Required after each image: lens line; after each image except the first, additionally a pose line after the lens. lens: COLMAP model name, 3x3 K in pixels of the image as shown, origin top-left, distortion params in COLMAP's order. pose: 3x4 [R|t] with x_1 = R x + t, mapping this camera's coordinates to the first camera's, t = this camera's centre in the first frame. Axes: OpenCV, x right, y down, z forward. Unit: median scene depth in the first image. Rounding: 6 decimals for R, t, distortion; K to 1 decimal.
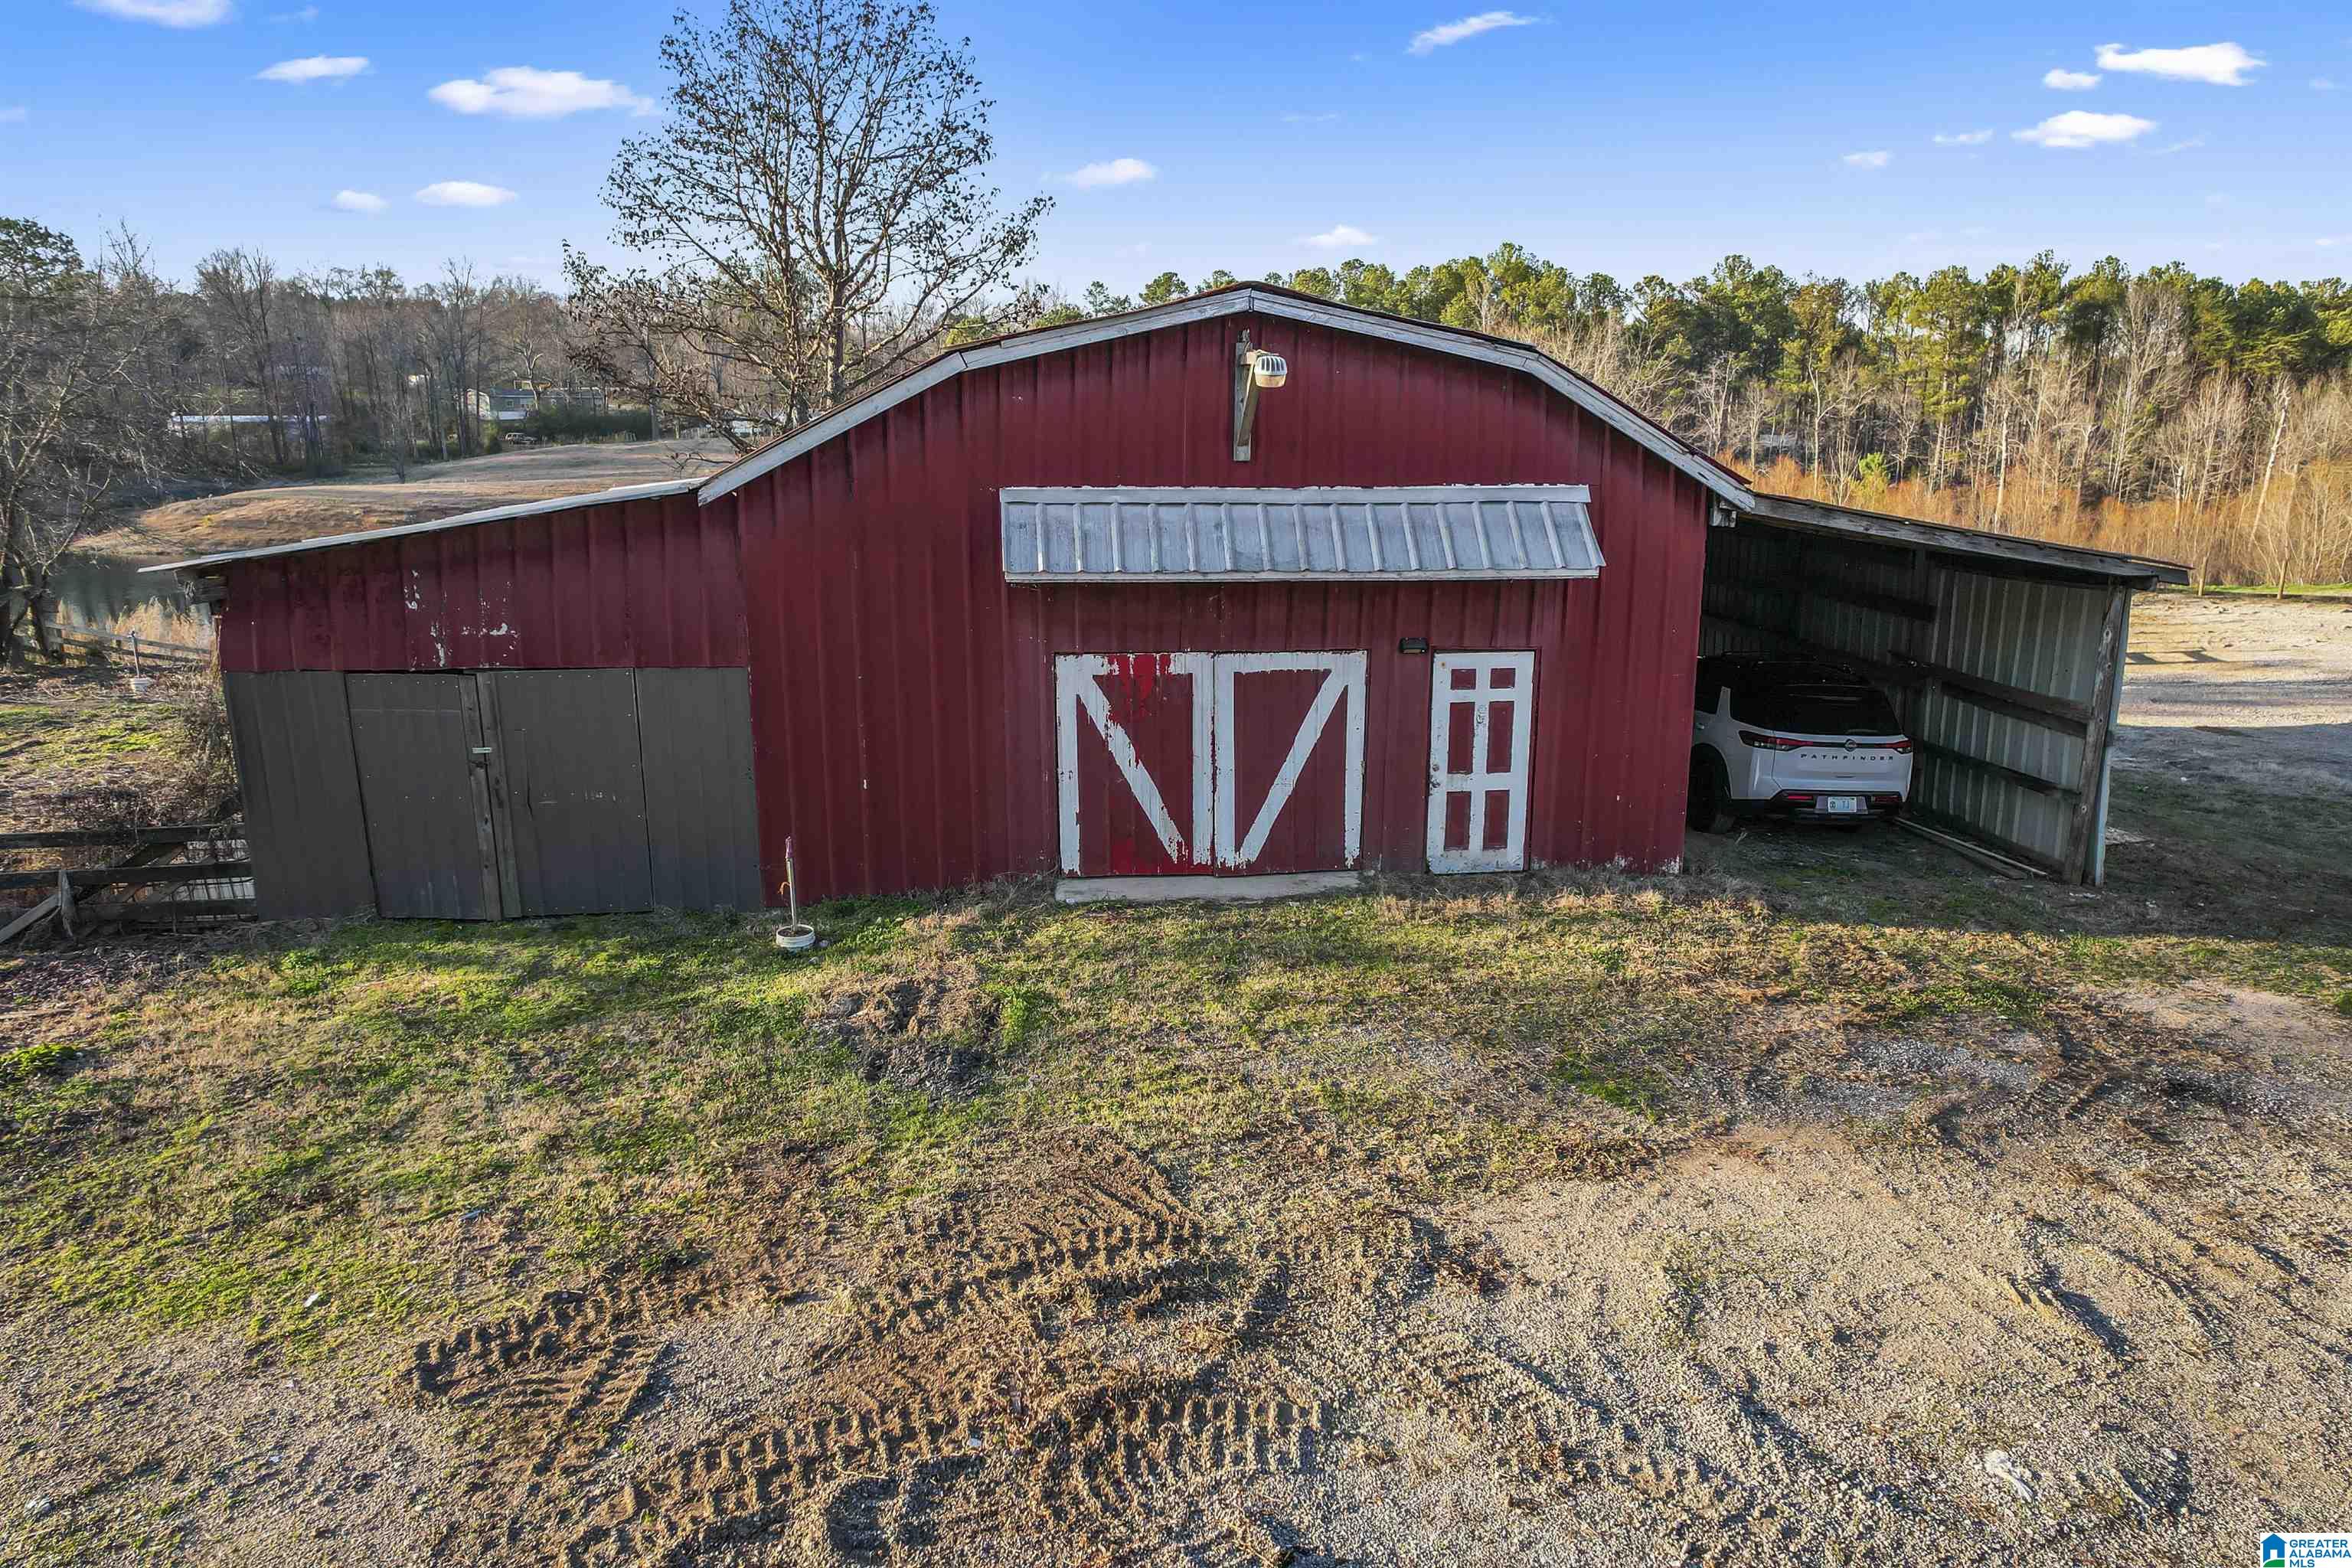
lens RADIAL K [[1498.4, 0, 1200.2], [0, 1498.4, 783.4], [0, 0, 1]] dist [-0.073705, 0.068559]
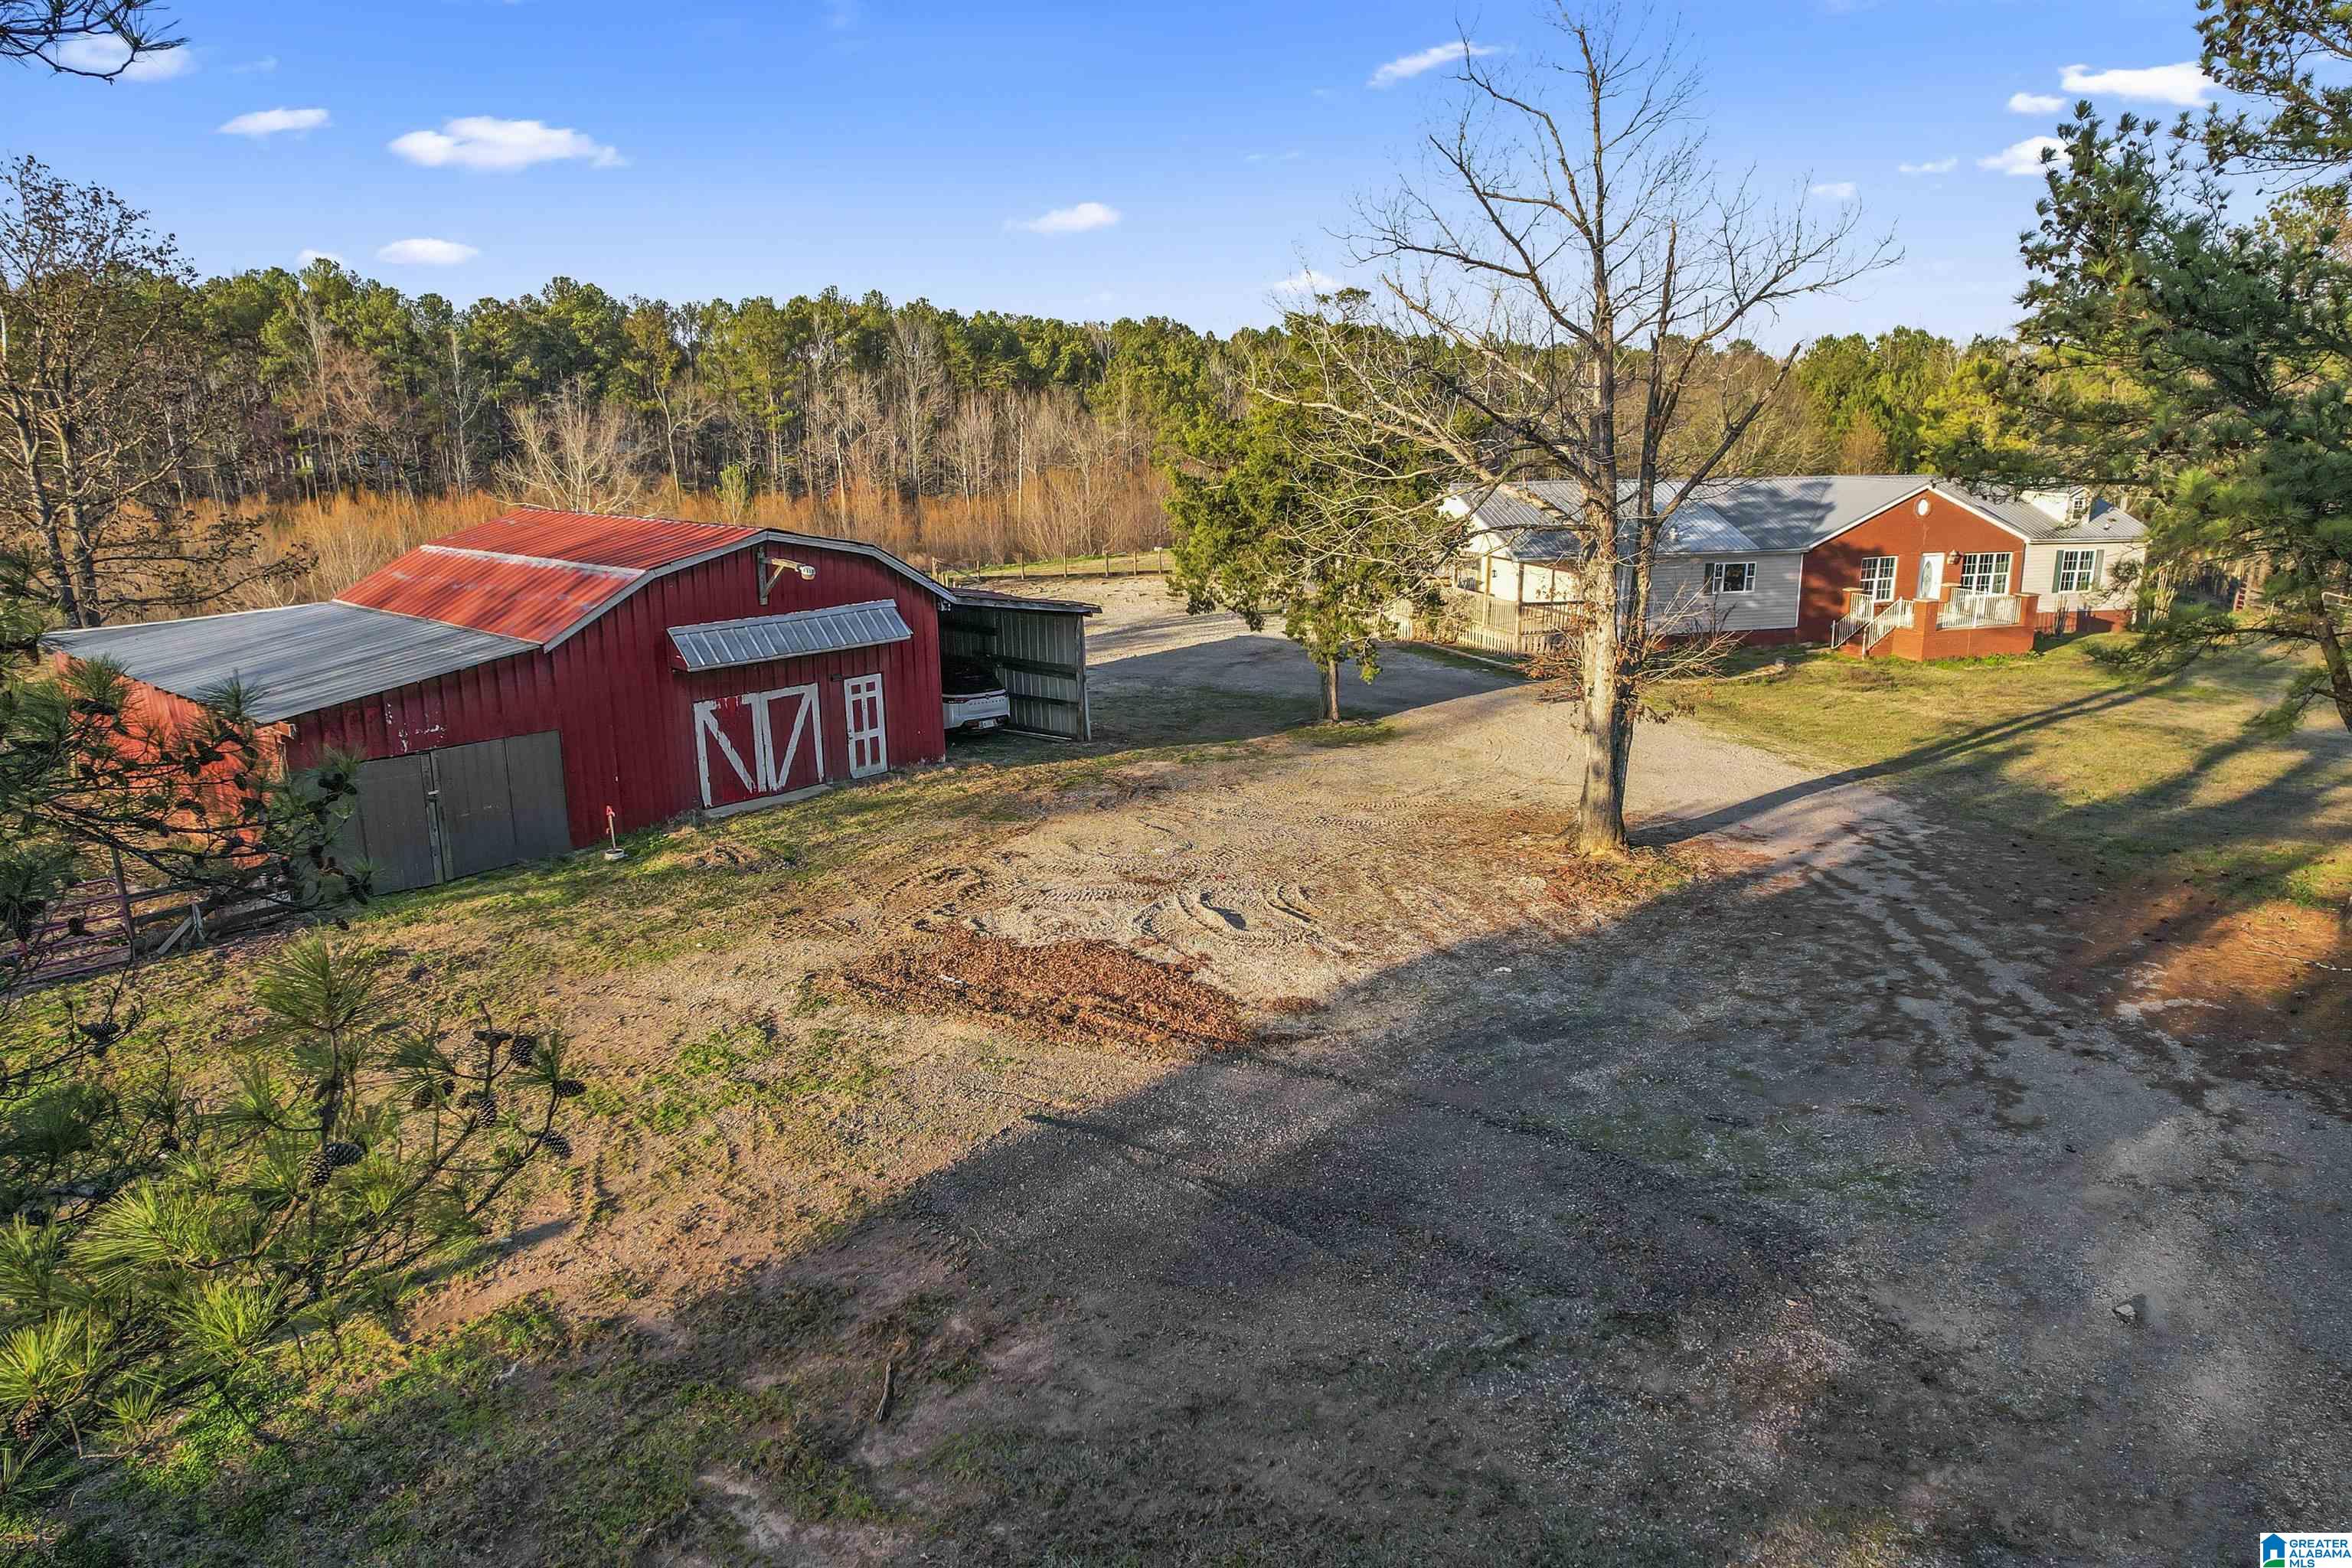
lens RADIAL K [[1498.4, 0, 1200.2], [0, 1498.4, 783.4], [0, 0, 1]] dist [-0.073705, 0.068559]
pose [[0.730613, -0.171729, 0.660843, -0.908775], [0.168091, 0.983305, 0.069687, -0.000491], [-0.661778, 0.060167, 0.747282, -0.961028]]
